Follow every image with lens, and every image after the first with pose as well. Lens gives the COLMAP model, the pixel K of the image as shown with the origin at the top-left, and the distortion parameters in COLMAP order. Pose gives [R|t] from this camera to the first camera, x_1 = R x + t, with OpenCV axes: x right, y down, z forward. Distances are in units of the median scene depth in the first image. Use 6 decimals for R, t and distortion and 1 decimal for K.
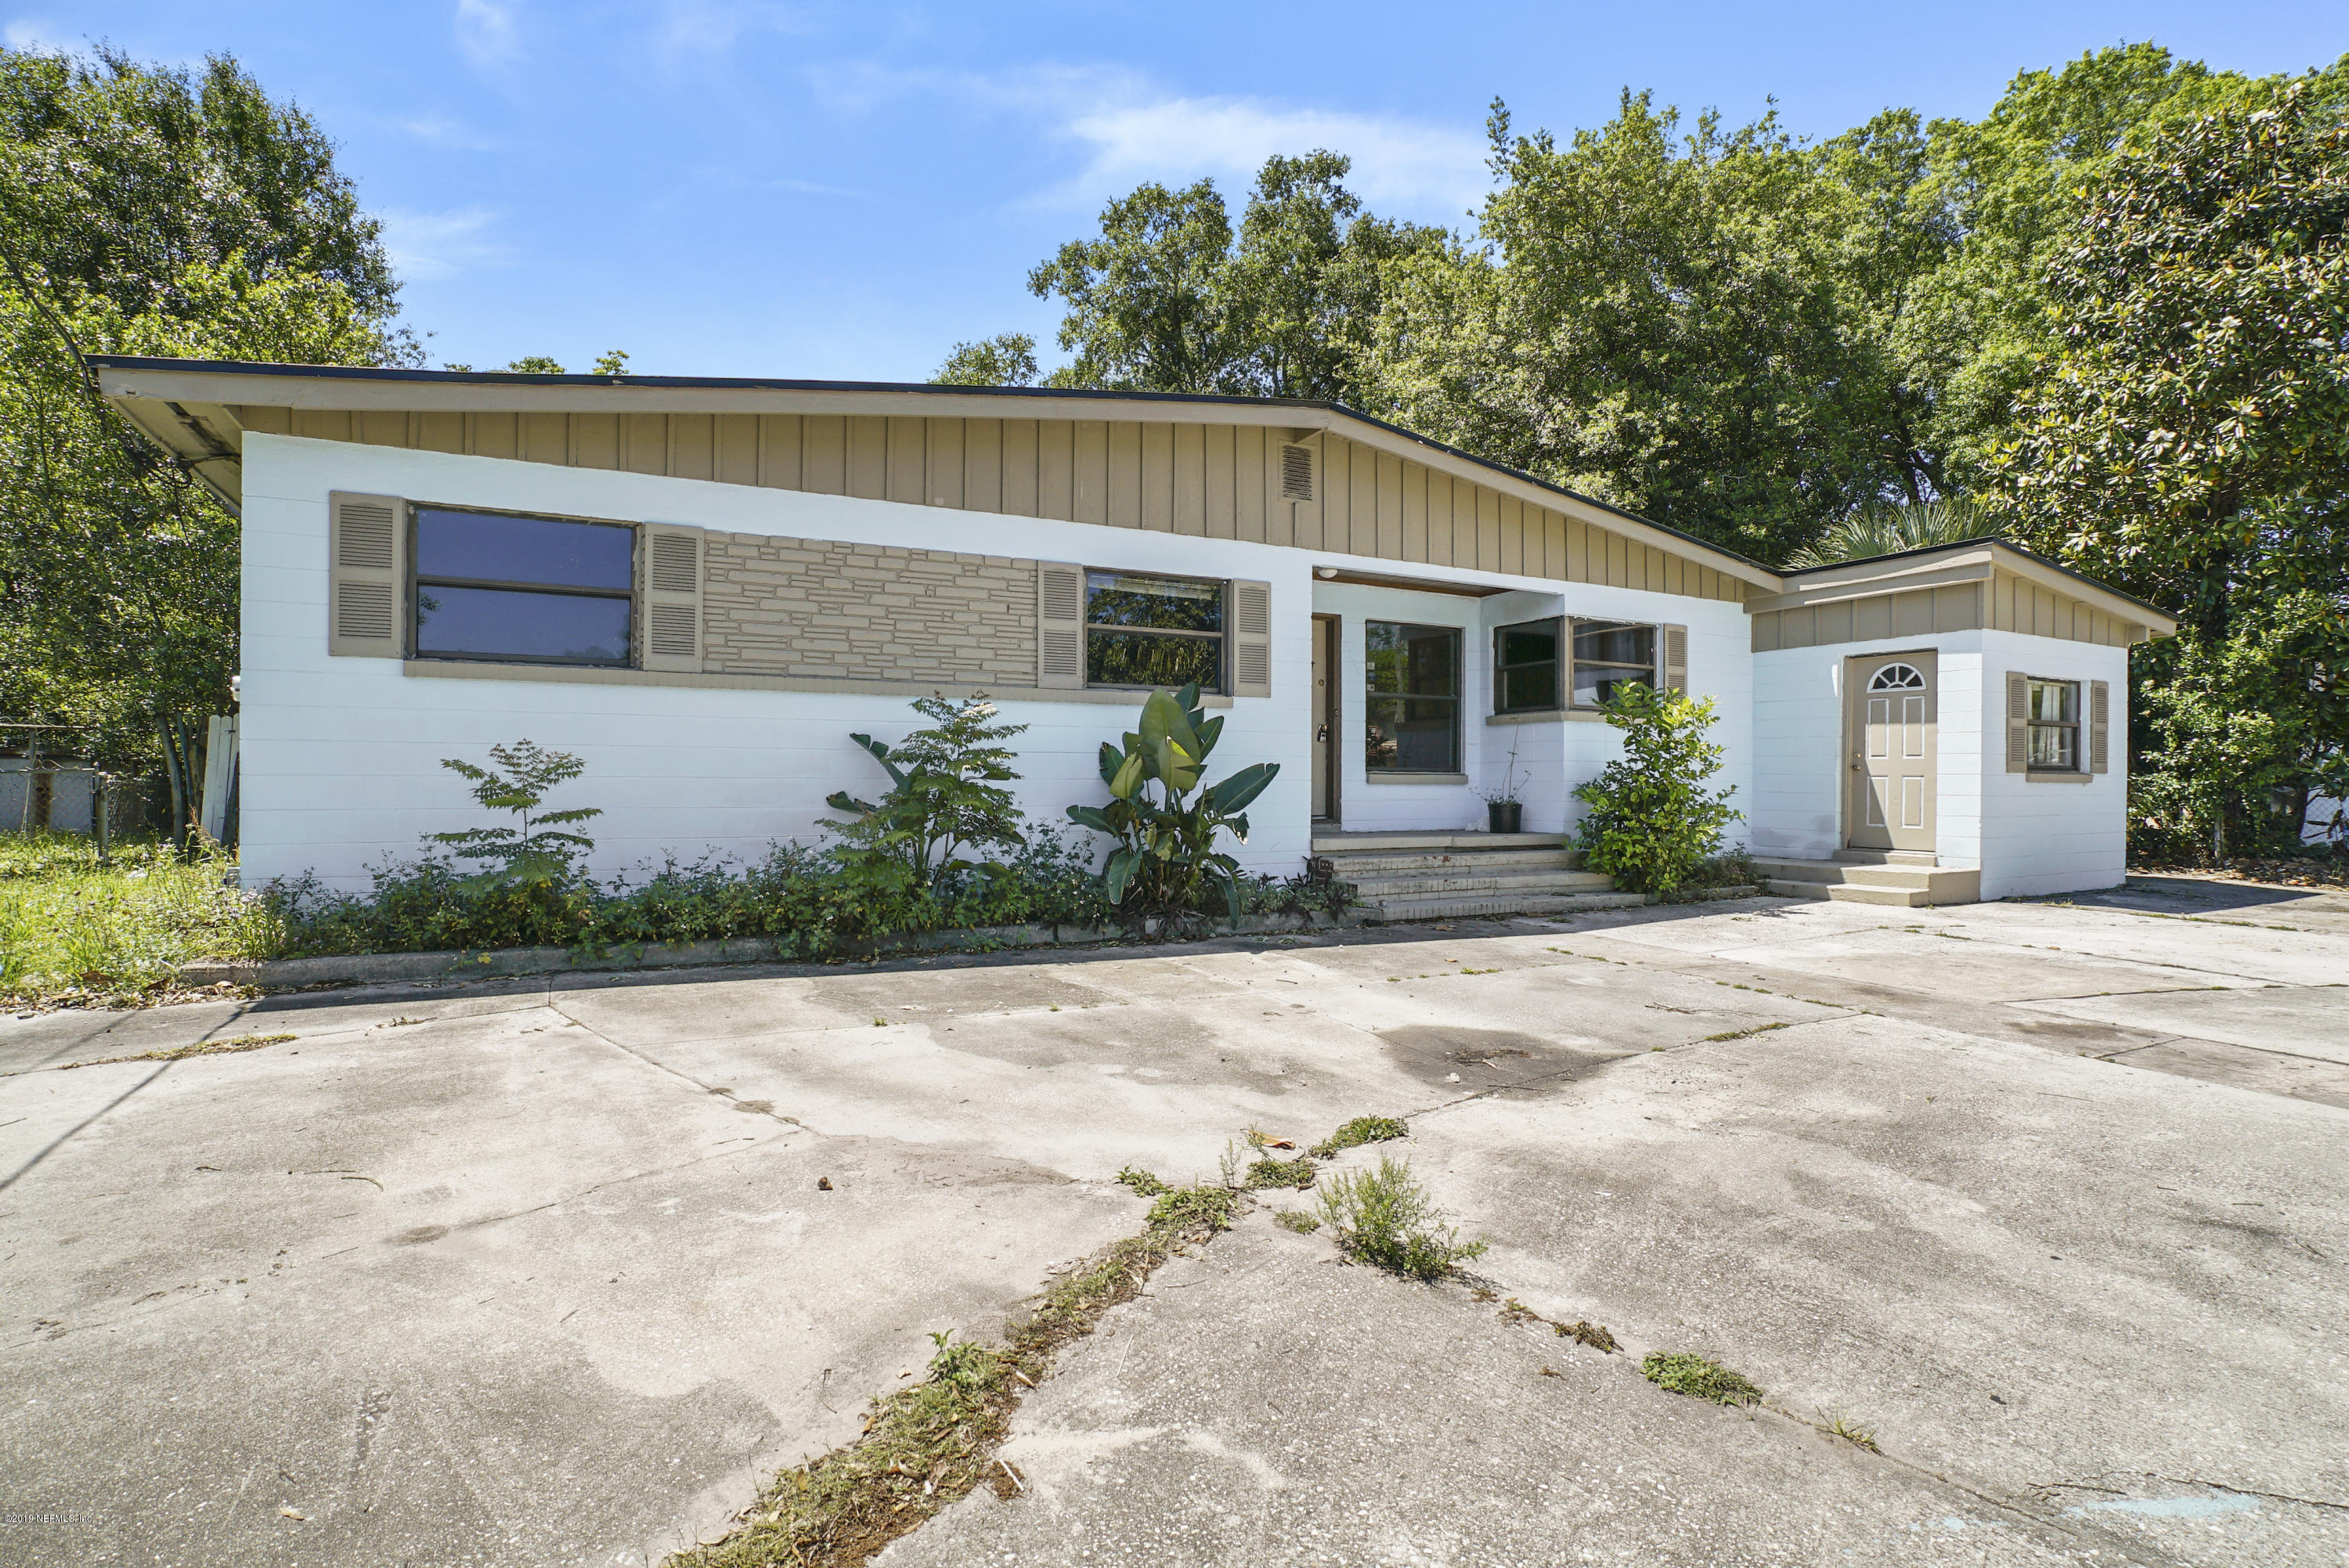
lens RADIAL K [[1099.2, 0, 1166.1], [0, 1099.2, 787.0], [0, 0, 1]] dist [-0.033633, 0.008672]
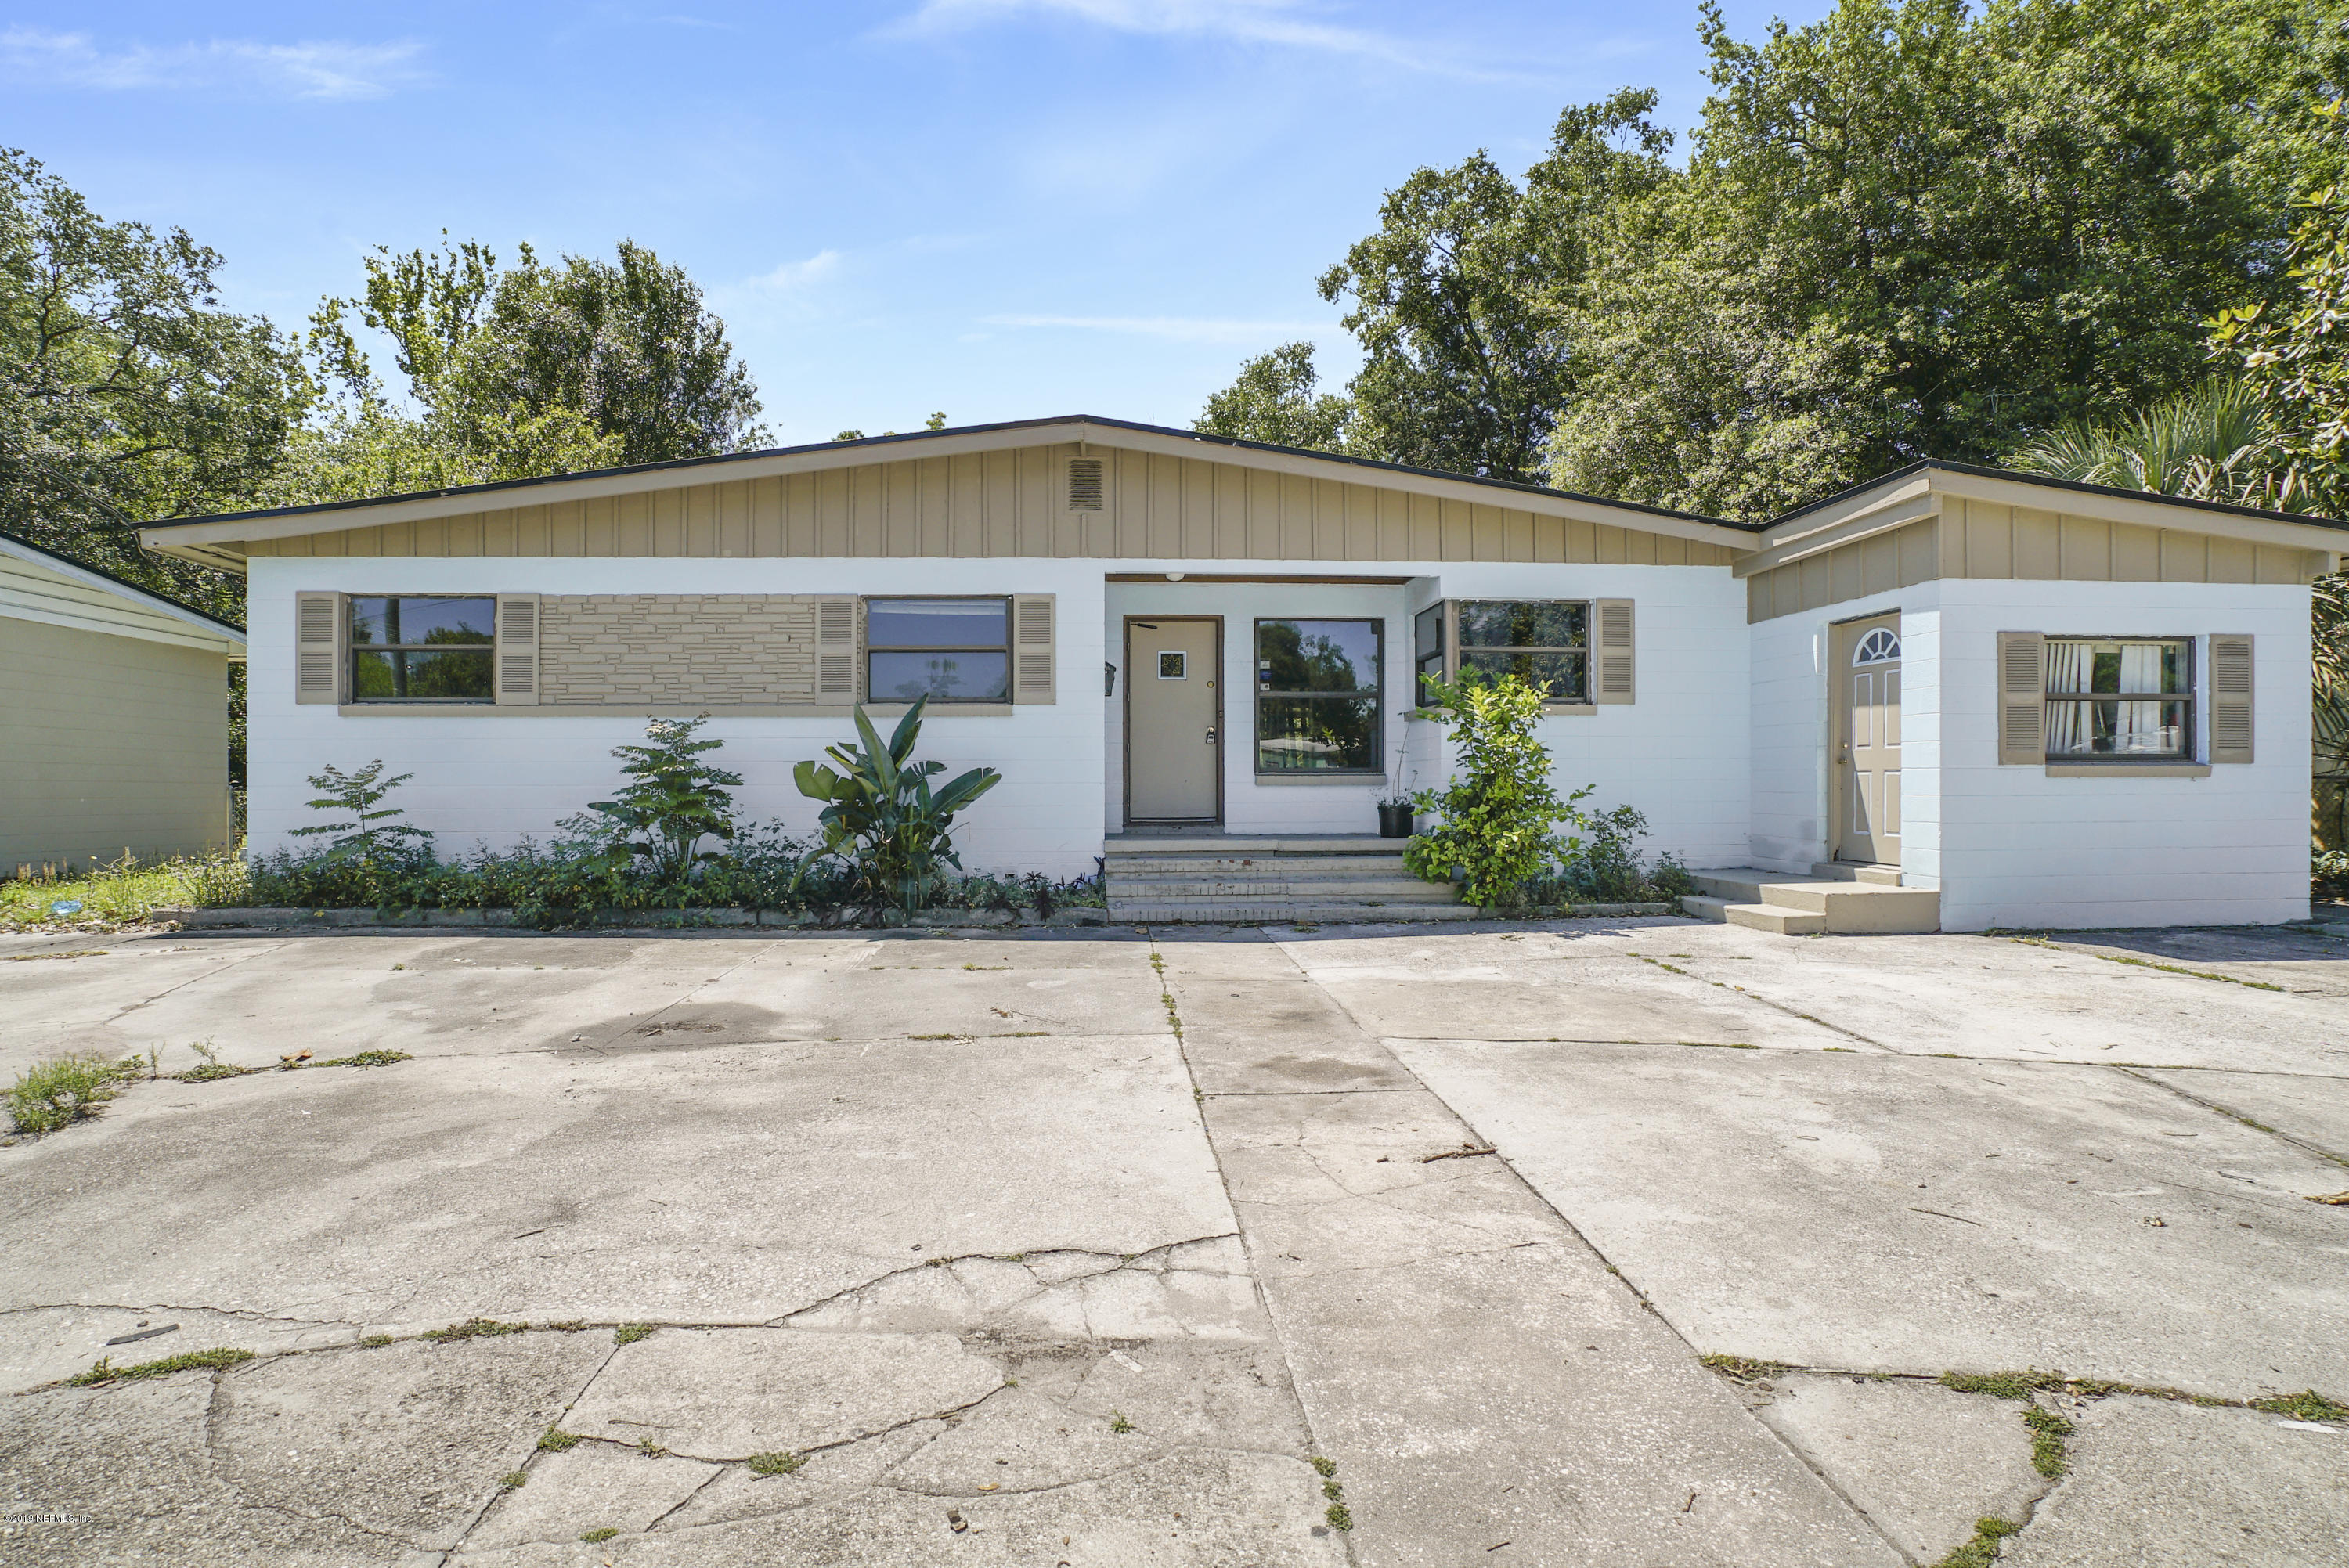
lens RADIAL K [[1099.2, 0, 1169.6], [0, 1099.2, 788.8], [0, 0, 1]] dist [-0.033633, 0.008672]
pose [[0.919655, -0.005977, -0.392682, 0.557761], [0.005739, 0.999982, -0.001779, 0.001396], [0.392686, -0.000618, 0.919672, 0.074414]]
